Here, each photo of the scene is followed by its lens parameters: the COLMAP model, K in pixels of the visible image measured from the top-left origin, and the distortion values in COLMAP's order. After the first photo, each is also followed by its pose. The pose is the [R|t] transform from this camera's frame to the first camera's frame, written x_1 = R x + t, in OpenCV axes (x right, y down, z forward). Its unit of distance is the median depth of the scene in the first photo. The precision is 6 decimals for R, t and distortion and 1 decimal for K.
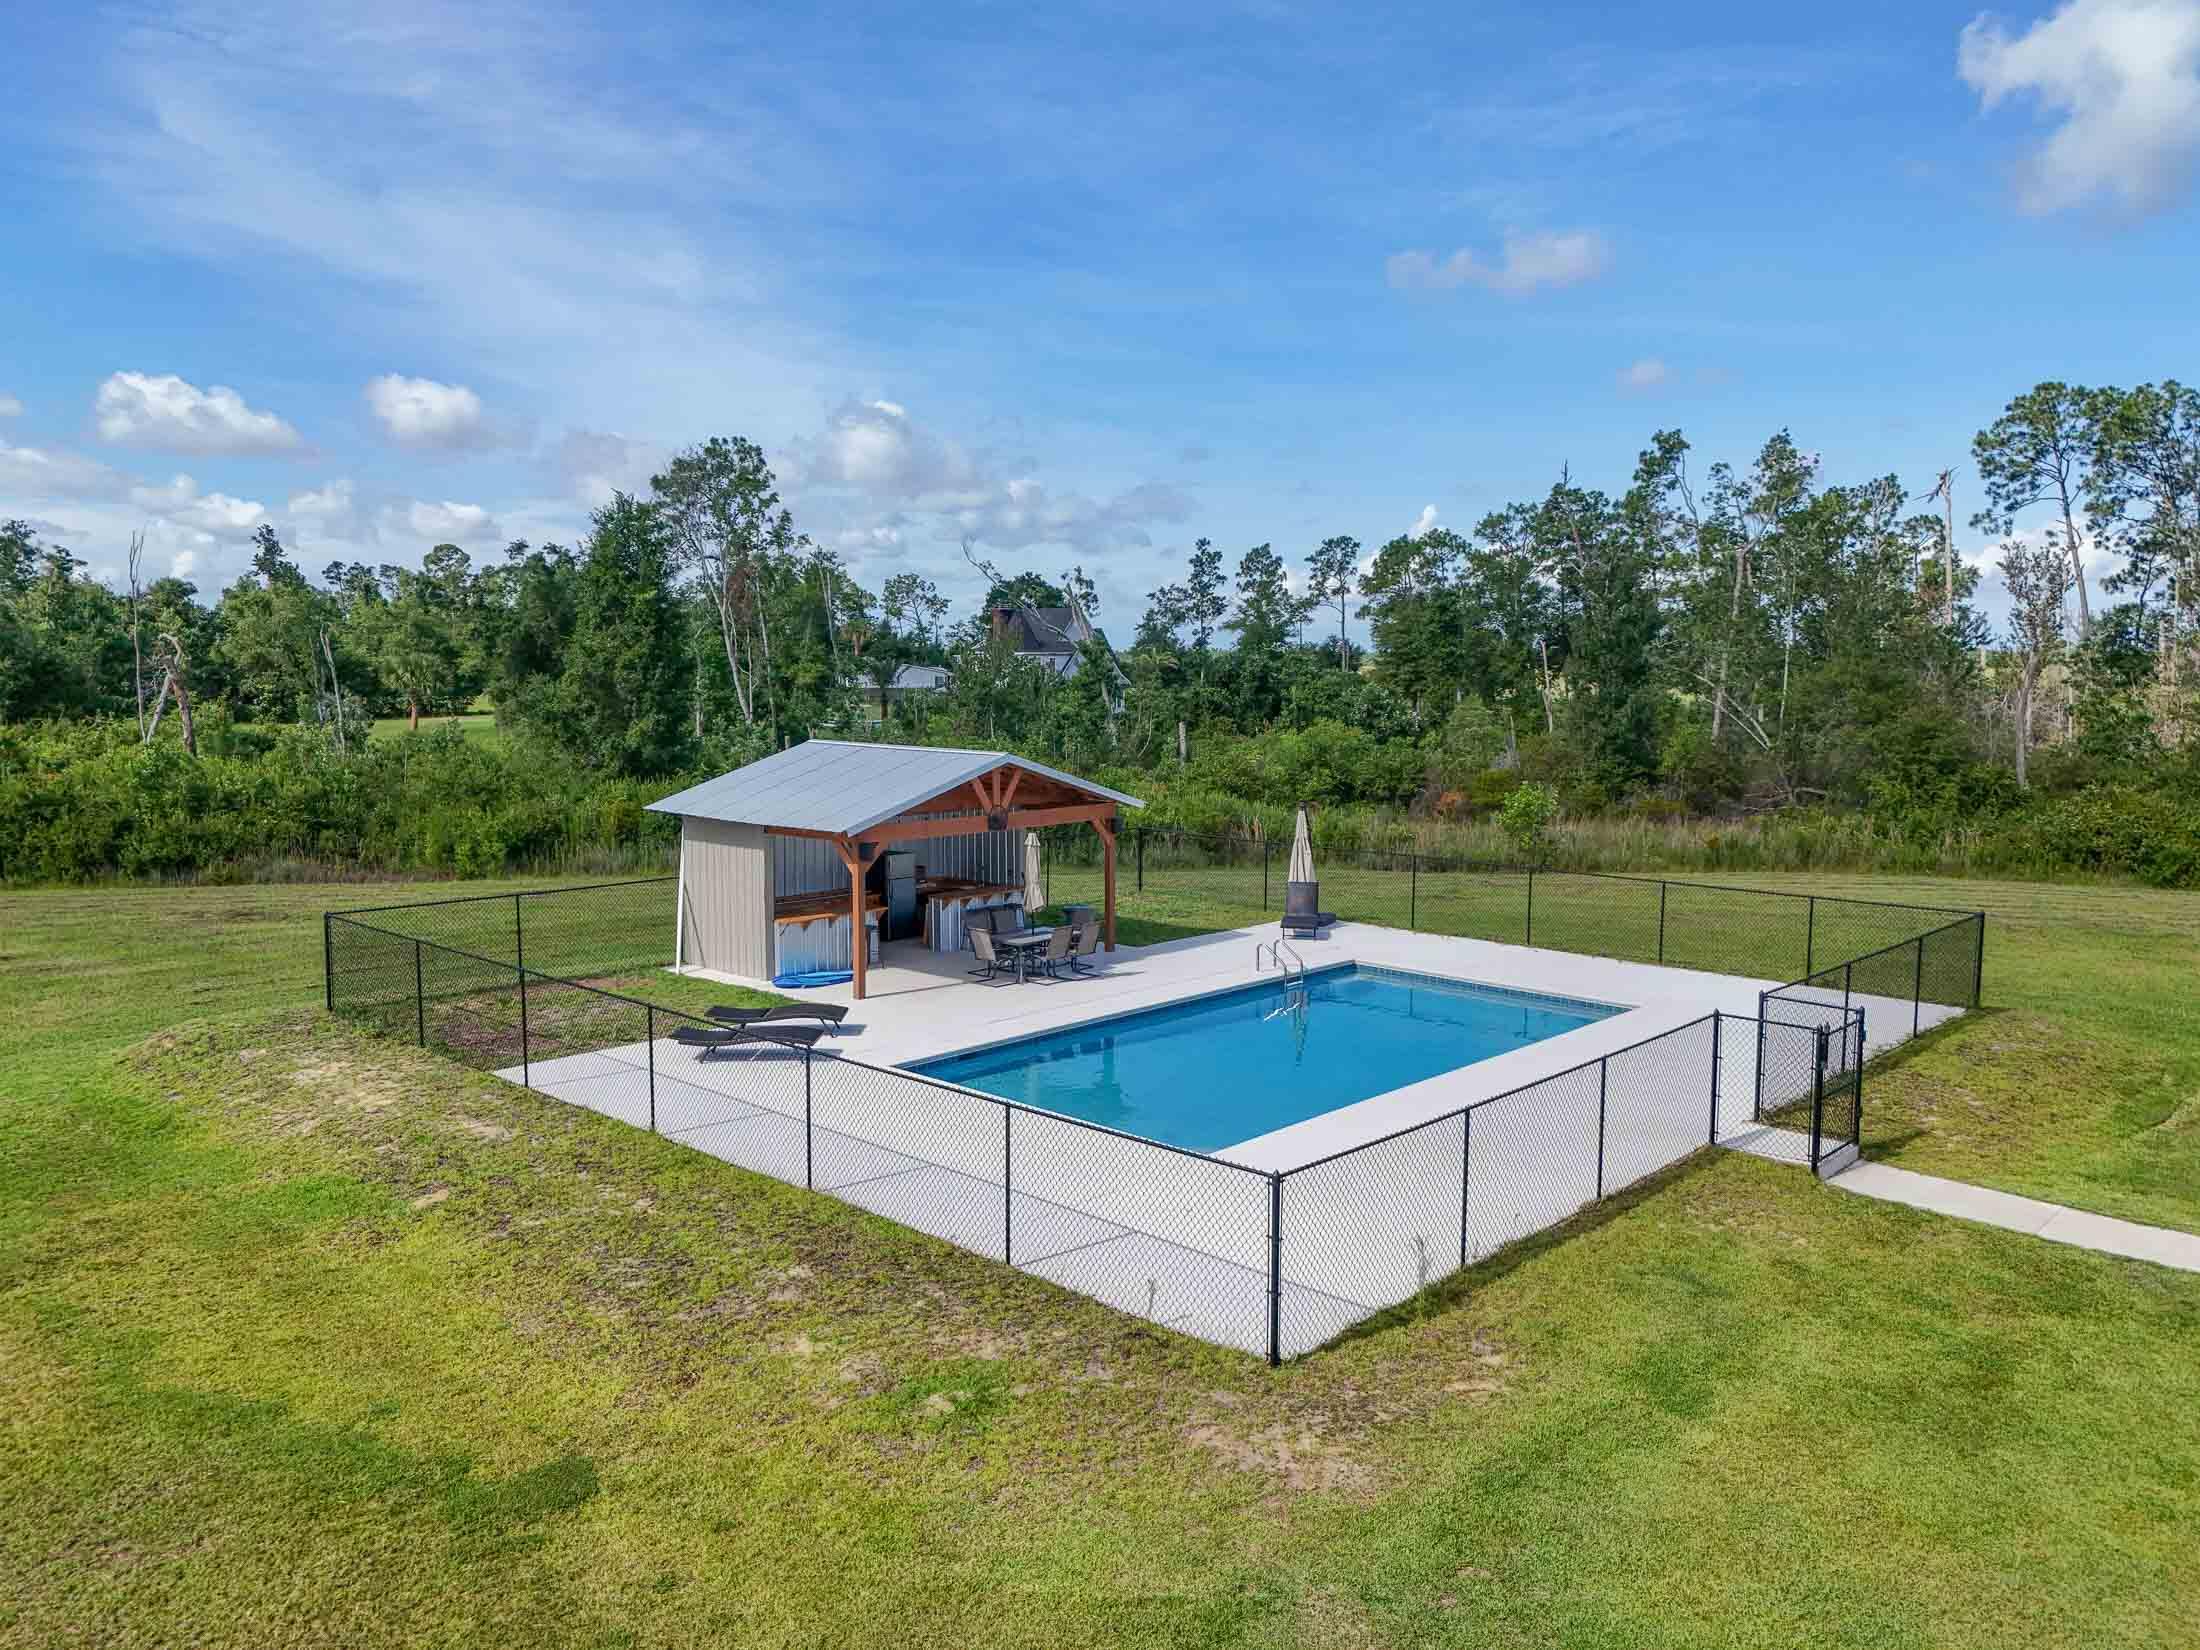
lens RADIAL K [[1608.6, 0, 1101.6], [0, 1608.6, 826.3], [0, 0, 1]] dist [0.058174, -0.050974]
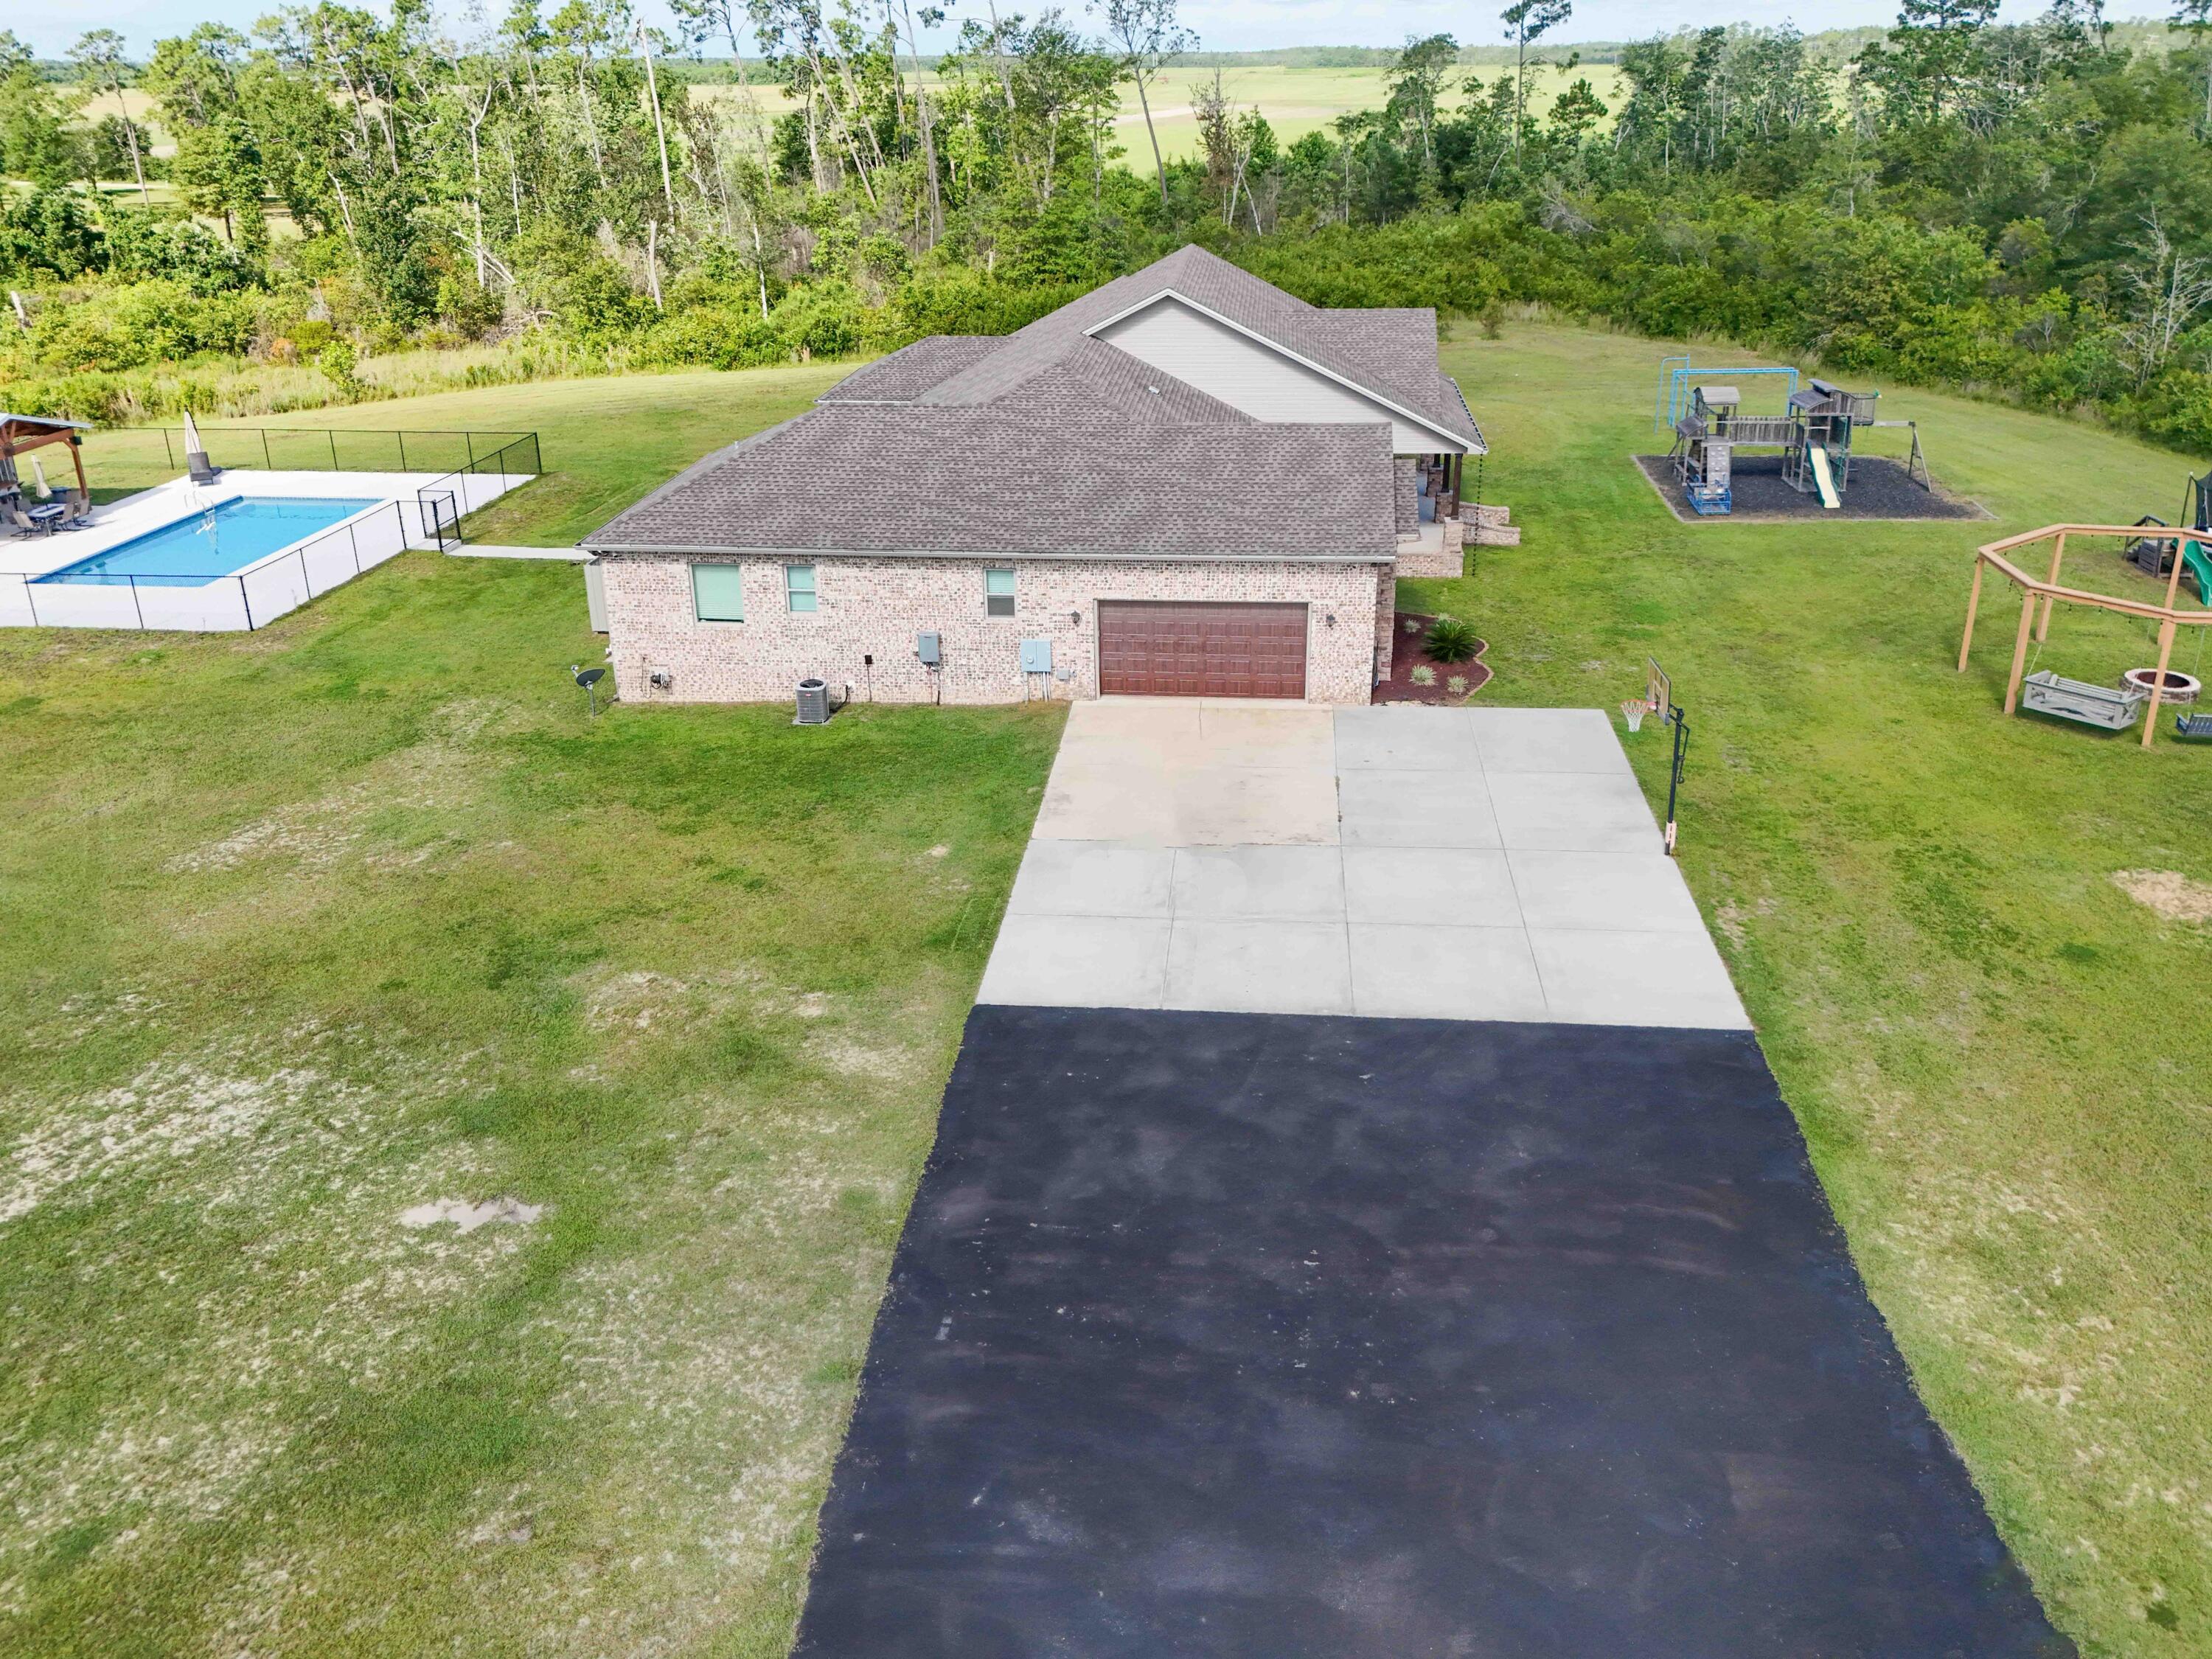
lens RADIAL K [[1668.1, 0, 1140.0], [0, 1668.1, 723.6], [0, 0, 1]] dist [0.042514, -0.048632]
pose [[0.784443, -0.239577, 0.572060, -0.133215], [0.077300, 0.952953, 0.293095, -0.100133], [-0.615365, -0.185696, 0.766057, -0.774030]]
